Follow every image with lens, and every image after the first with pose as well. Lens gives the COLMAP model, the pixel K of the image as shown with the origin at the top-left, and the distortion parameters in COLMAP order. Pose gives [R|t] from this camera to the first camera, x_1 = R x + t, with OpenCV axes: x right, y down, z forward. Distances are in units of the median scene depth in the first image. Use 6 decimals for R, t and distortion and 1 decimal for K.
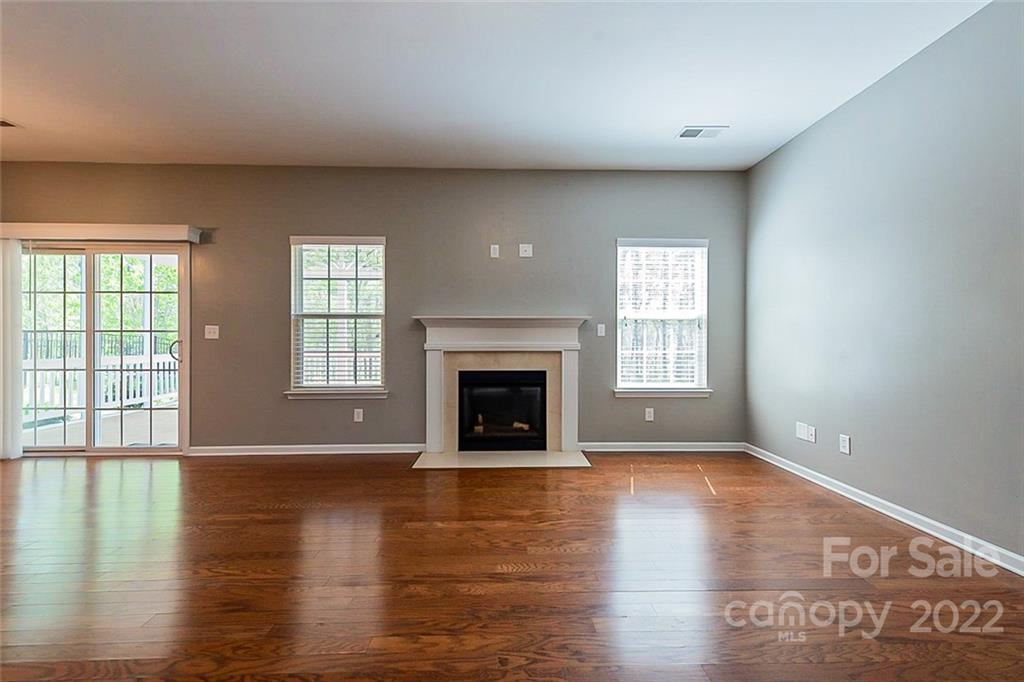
lens RADIAL K [[410.4, 0, 506.8], [0, 410.4, 338.3], [0, 0, 1]] dist [0.003766, -0.001048]
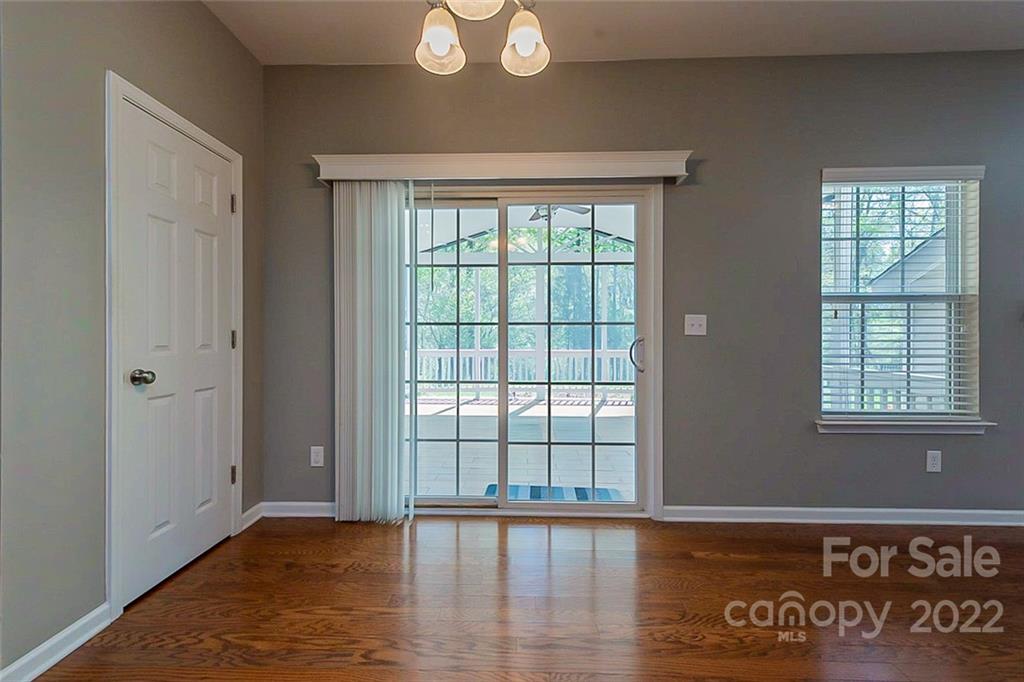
lens RADIAL K [[410.4, 0, 513.1], [0, 410.4, 336.2], [0, 0, 1]] dist [0.003766, -0.001048]
pose [[0.997411, -0.000851, -0.071905, -0.942527], [0.000797, 0.999999, -0.000776, 0.002452], [0.071905, 0.000716, 0.997411, 0.349508]]
